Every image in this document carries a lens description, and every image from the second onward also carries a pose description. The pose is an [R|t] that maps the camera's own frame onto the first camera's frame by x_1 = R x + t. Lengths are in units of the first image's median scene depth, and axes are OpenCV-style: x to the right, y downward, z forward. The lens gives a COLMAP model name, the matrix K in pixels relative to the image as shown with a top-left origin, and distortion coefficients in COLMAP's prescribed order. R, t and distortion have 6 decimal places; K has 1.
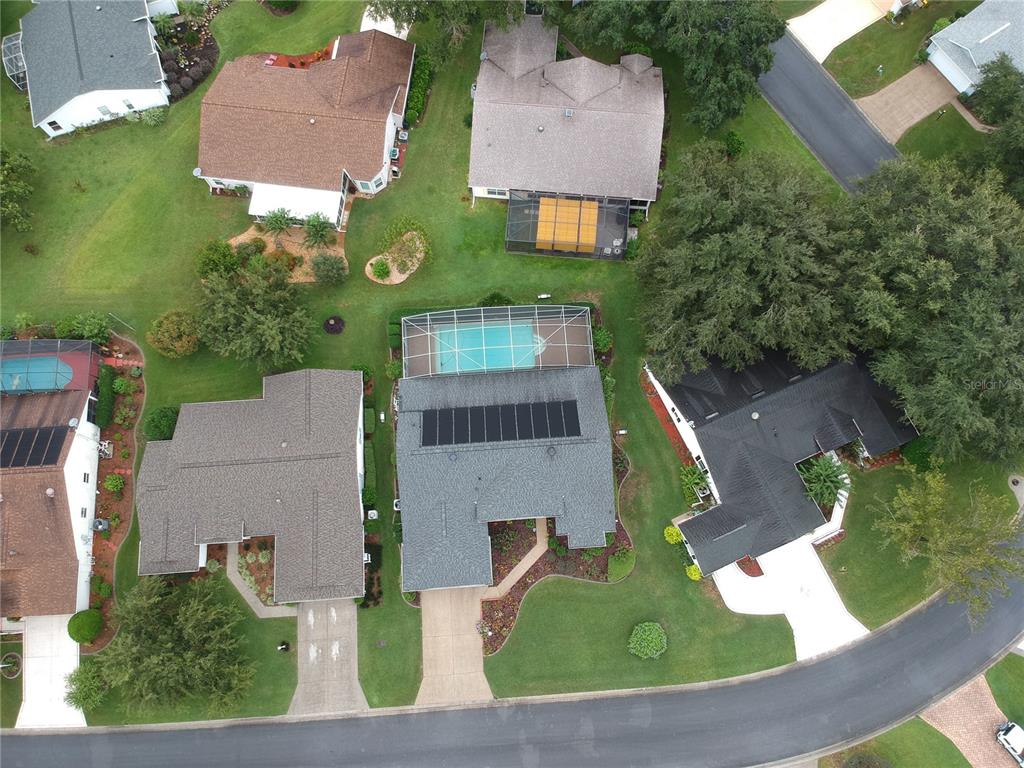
lens RADIAL K [[771.1, 0, 512.2], [0, 771.1, 380.1], [0, 0, 1]] dist [0.095963, -0.184046]
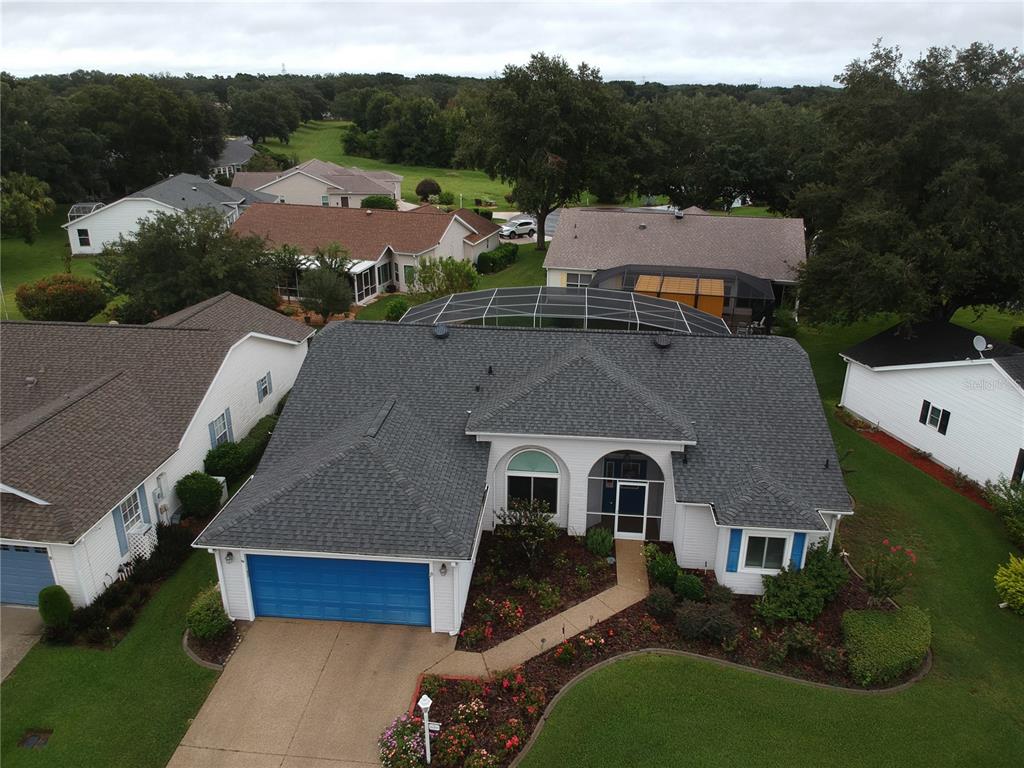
lens RADIAL K [[756.8, 0, 515.0], [0, 756.8, 385.4], [0, 0, 1]] dist [0.066625, -0.135418]
pose [[0.988160, 0.069373, -0.136851, 0.027501], [-0.151411, 0.585130, -0.796679, 0.442455], [0.024807, 0.807967, 0.588706, 0.732280]]
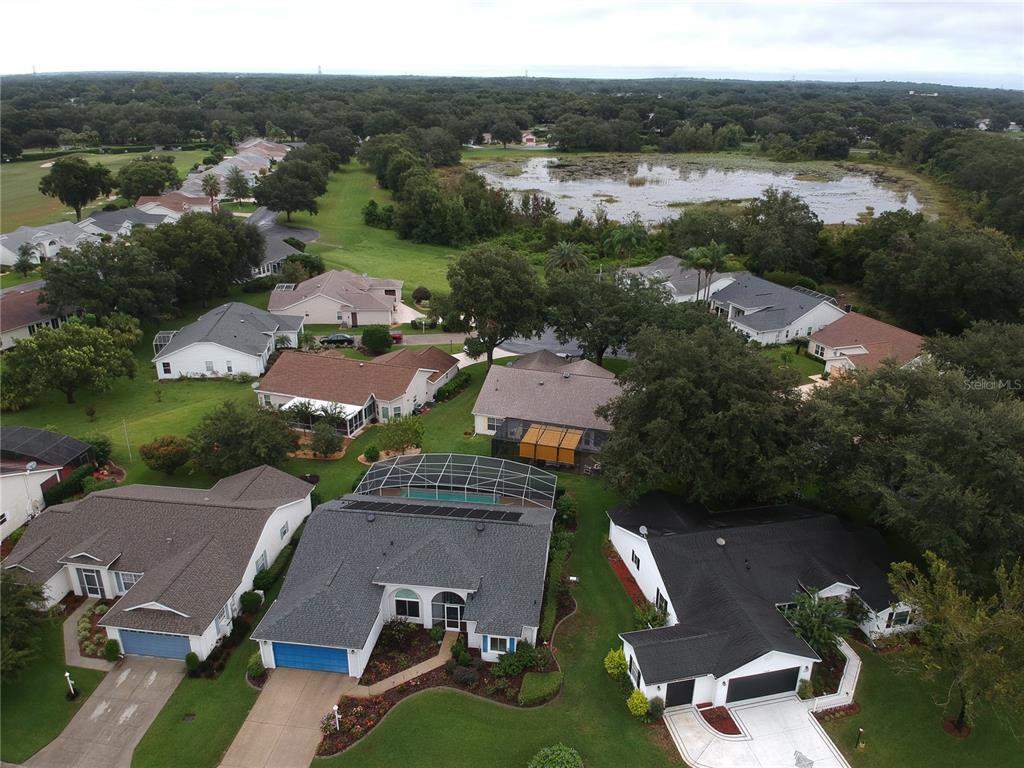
lens RADIAL K [[763.6, 0, 512.0], [0, 763.6, 384.0], [0, 0, 1]] dist [0.076094, -0.147115]
pose [[0.979238, 0.086142, -0.183499, 0.222483], [-0.198386, 0.593257, -0.780185, 0.637932], [0.041655, 0.800391, 0.598029, 0.336100]]
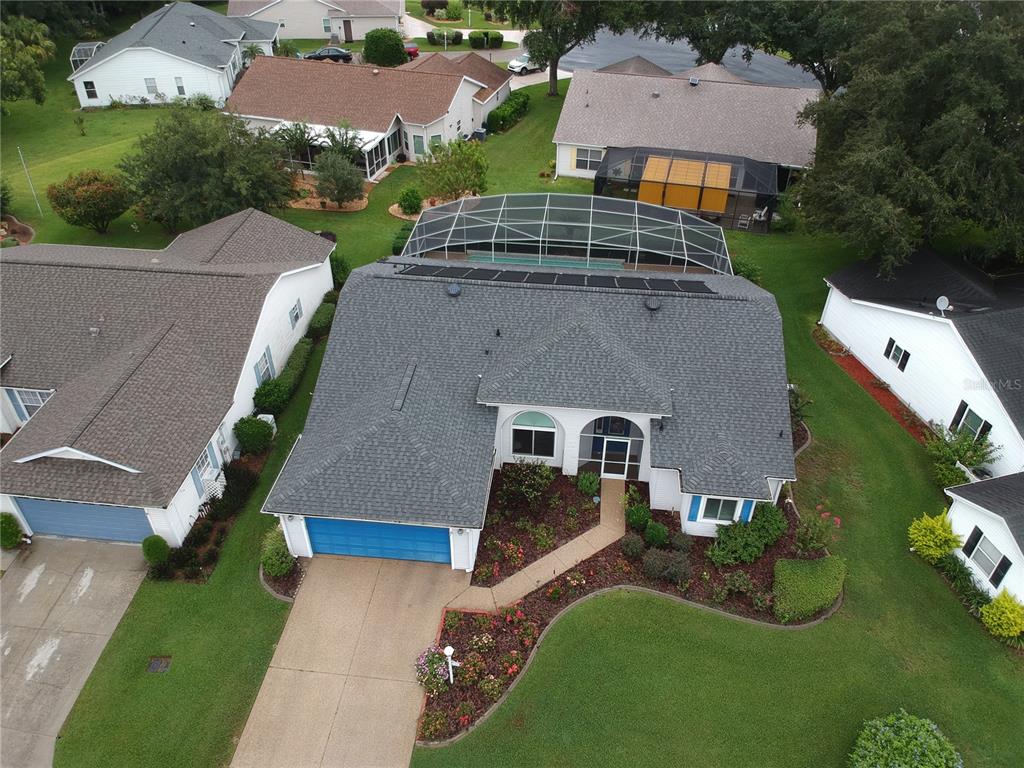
lens RADIAL K [[756.8, 0, 515.0], [0, 756.8, 385.4], [0, 0, 1]] dist [0.066625, -0.135418]
pose [[0.985316, 0.116037, -0.125252, 0.029603], [-0.168343, 0.782750, -0.599136, 0.416114], [0.028519, 0.611423, 0.790790, 0.622584]]
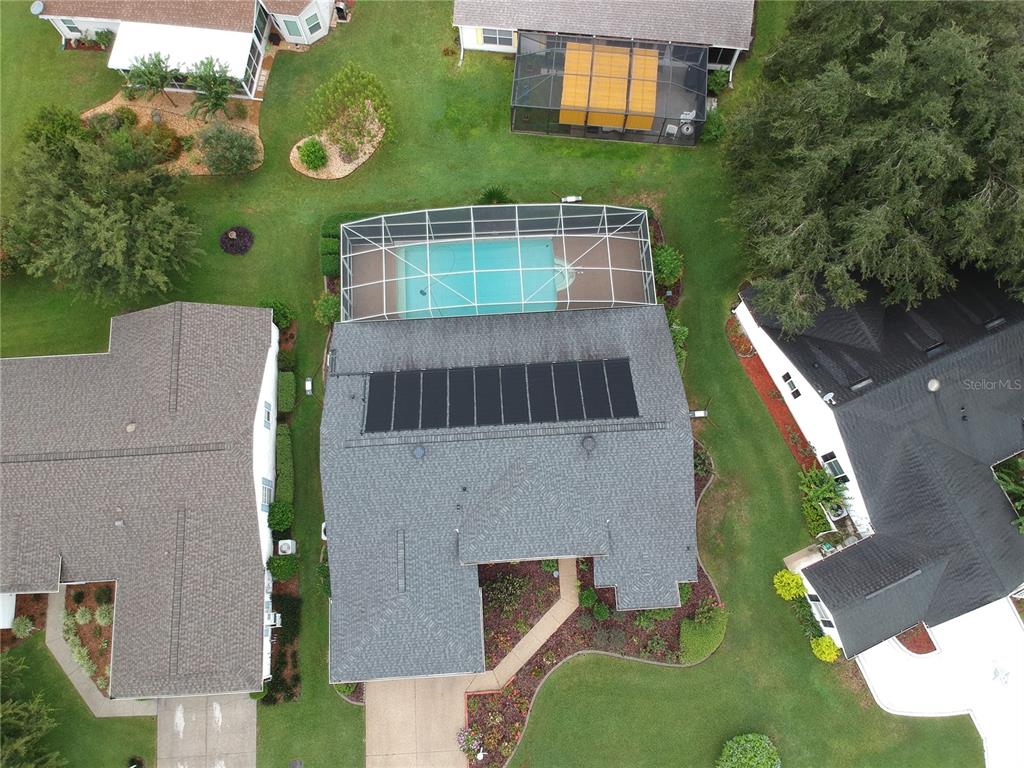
lens RADIAL K [[756.8, 0, 515.0], [0, 756.8, 385.4], [0, 0, 1]] dist [0.066625, -0.135418]
pose [[0.999963, 0.007988, 0.003285, -0.006293], [-0.008007, 0.999952, 0.005576, 0.044499], [-0.003240, -0.005602, 0.999979, 0.415153]]
